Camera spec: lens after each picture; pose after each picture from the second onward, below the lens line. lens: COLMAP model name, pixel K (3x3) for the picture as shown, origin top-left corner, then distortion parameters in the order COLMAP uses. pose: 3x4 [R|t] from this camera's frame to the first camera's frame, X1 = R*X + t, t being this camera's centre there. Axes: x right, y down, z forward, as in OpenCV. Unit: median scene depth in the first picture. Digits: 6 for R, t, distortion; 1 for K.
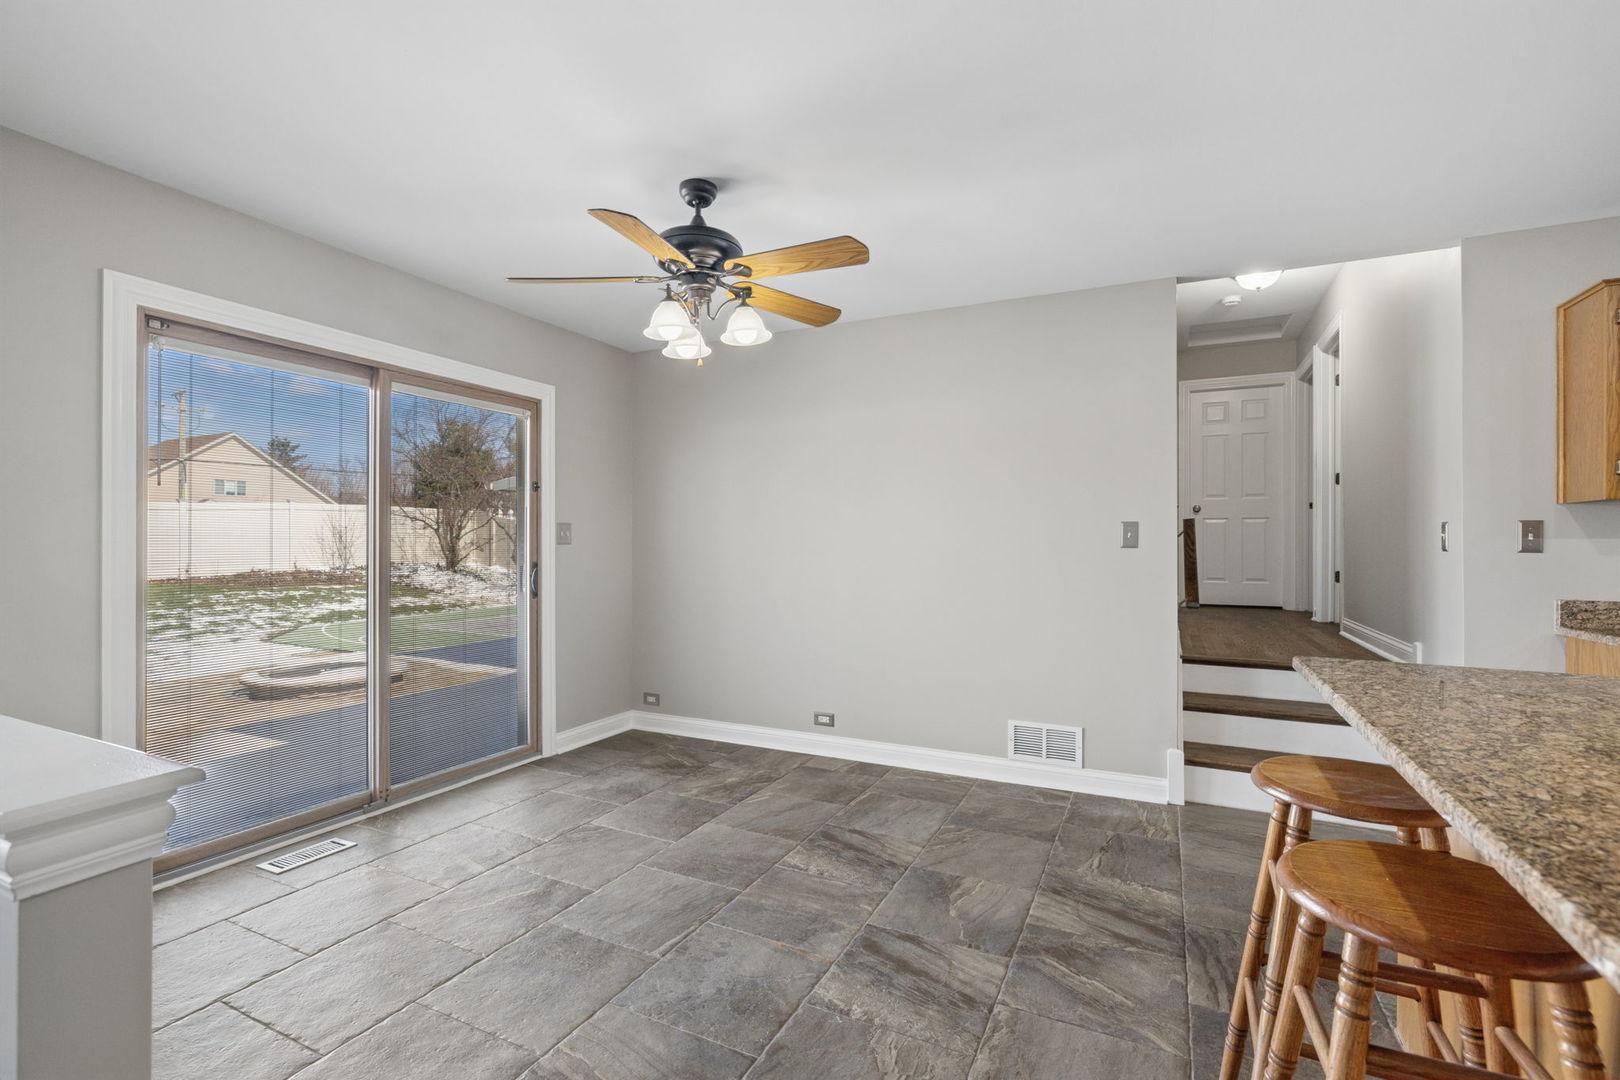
lens RADIAL K [[746.8, 0, 803.0], [0, 746.8, 539.9], [0, 0, 1]] dist [-0.000057, 0.000204]
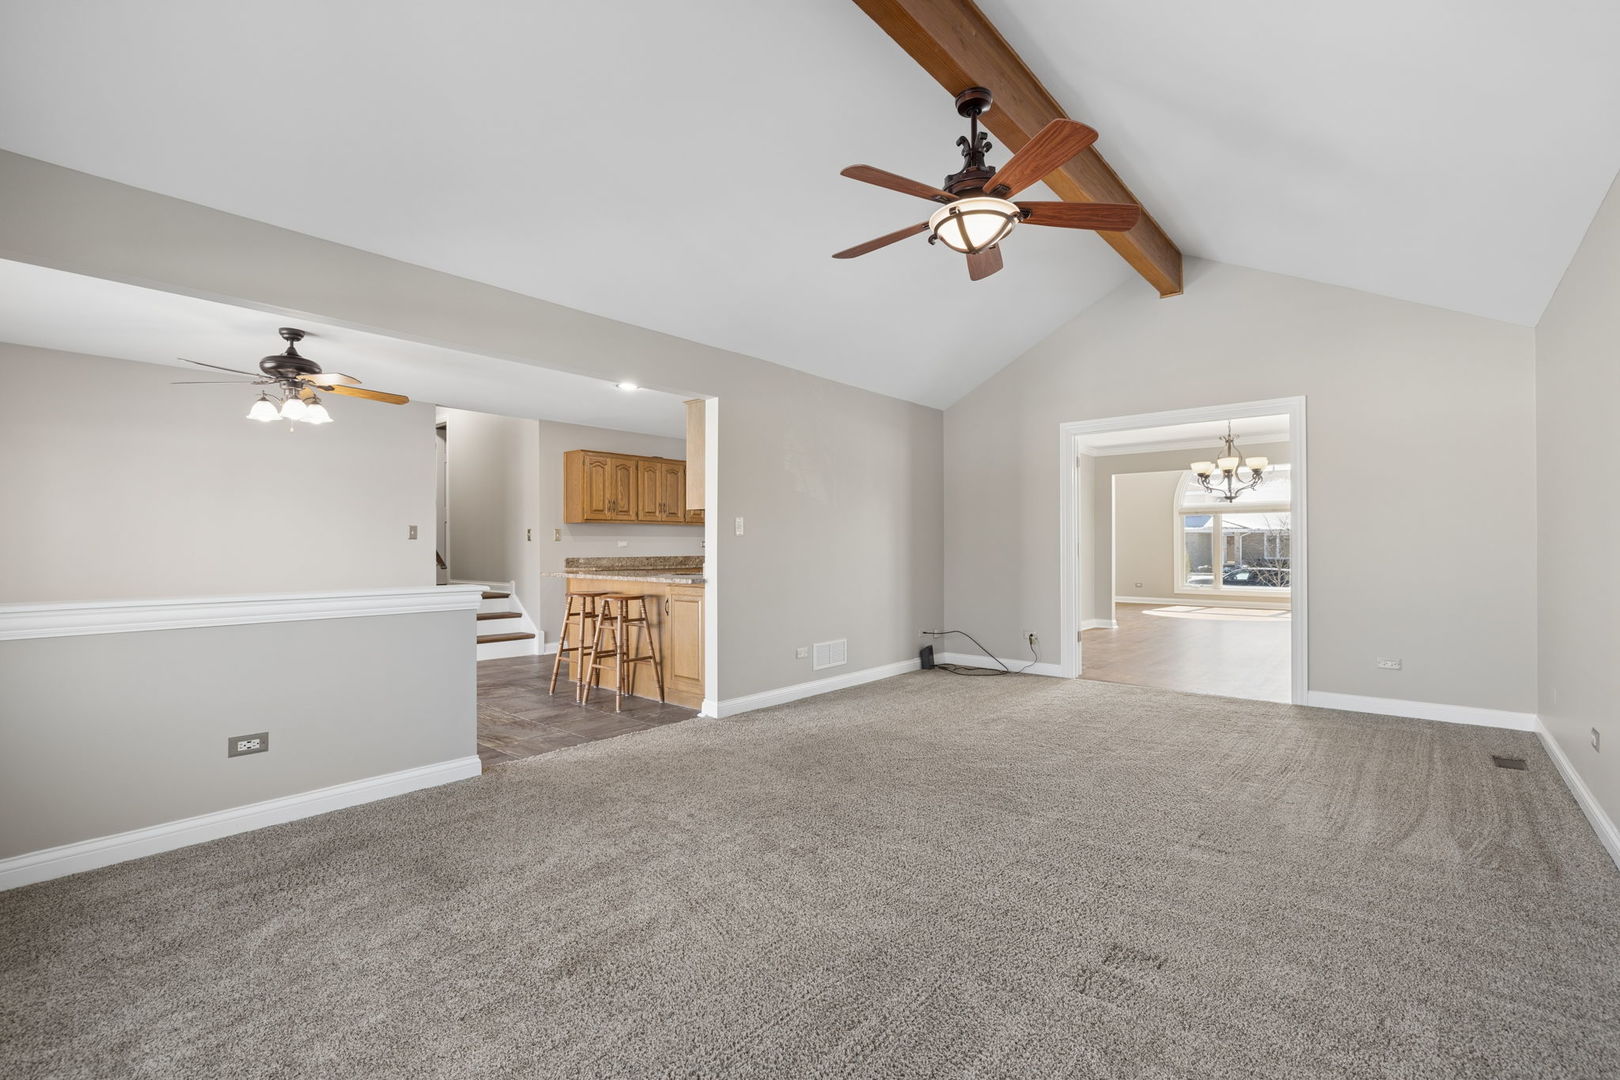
lens RADIAL K [[708.0, 0, 810.0], [0, 708.0, 540.0], [0, 0, 1]] dist [0.005567, 0.000025]
pose [[0.245213, 0.002065, 0.969467, -0.928989], [0.002868, 0.999992, -0.002856, 0.017265], [-0.969465, 0.003481, 0.245205, -0.372882]]
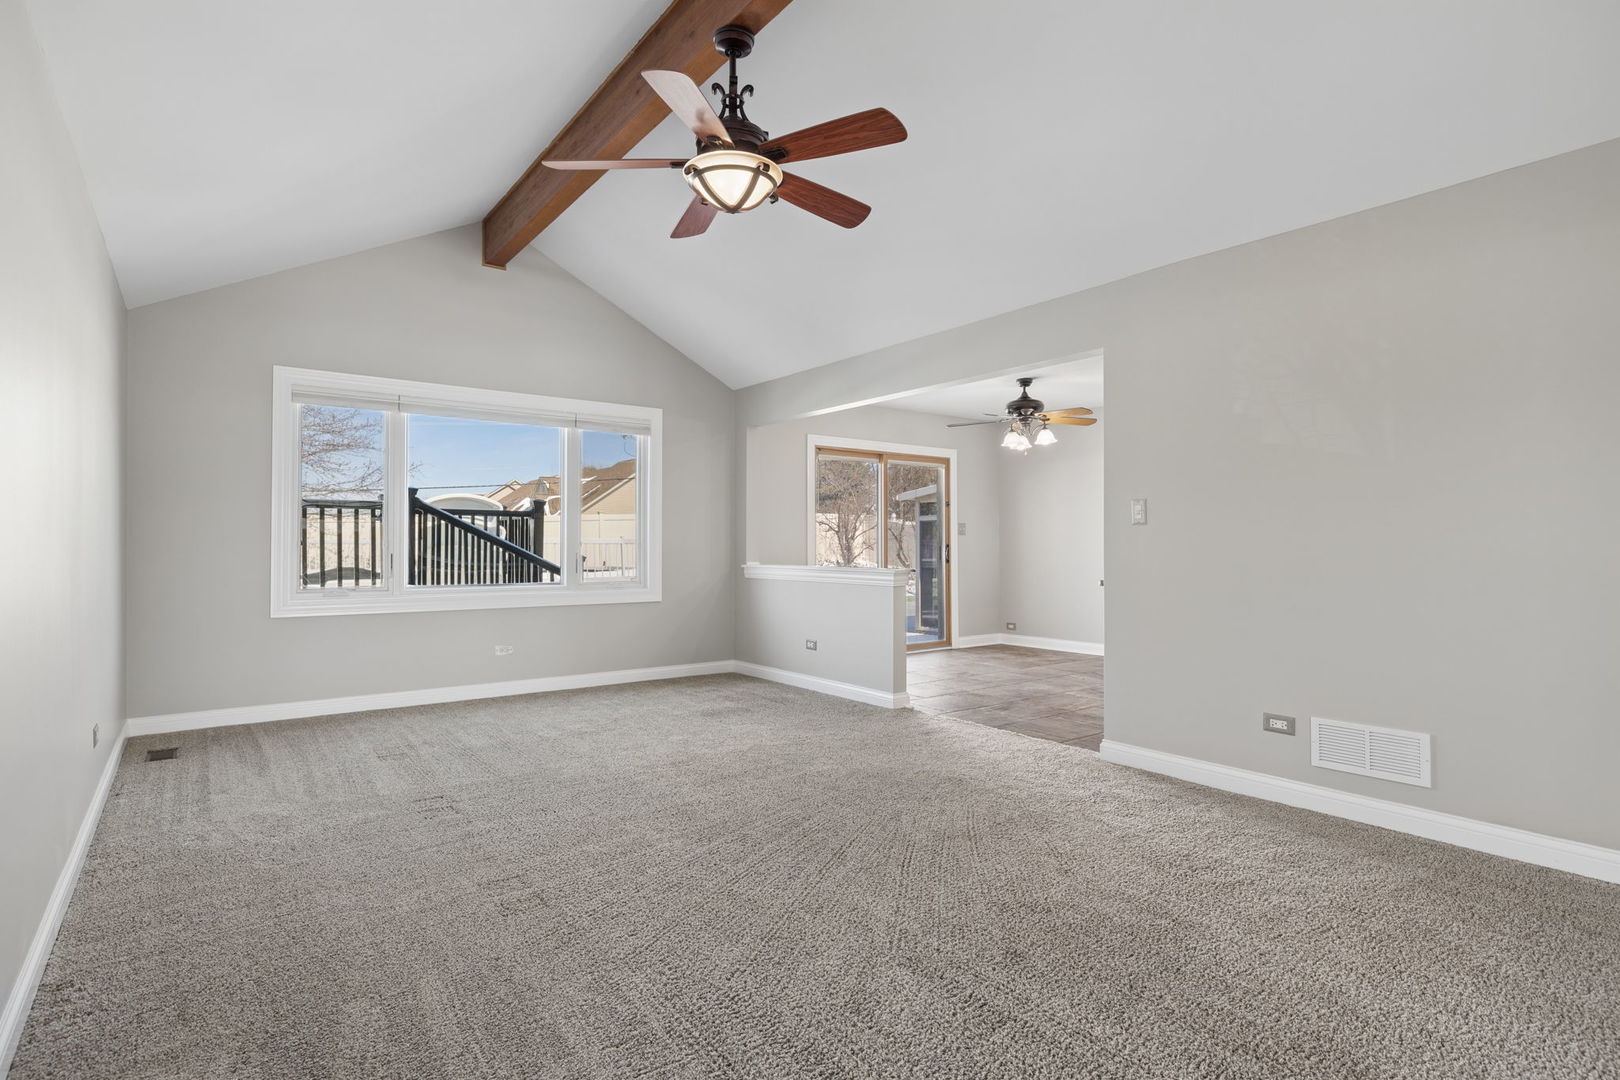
lens RADIAL K [[799.1, 0, 810.0], [0, 799.1, 540.0], [0, 0, 1]] dist [-0.048257, -0.000158]
pose [[0.895791, -0.007638, -0.444410, 0.234052], [0.006535, 0.999971, -0.004013, 0.025718], [0.444427, 0.000690, 0.895815, -0.997821]]
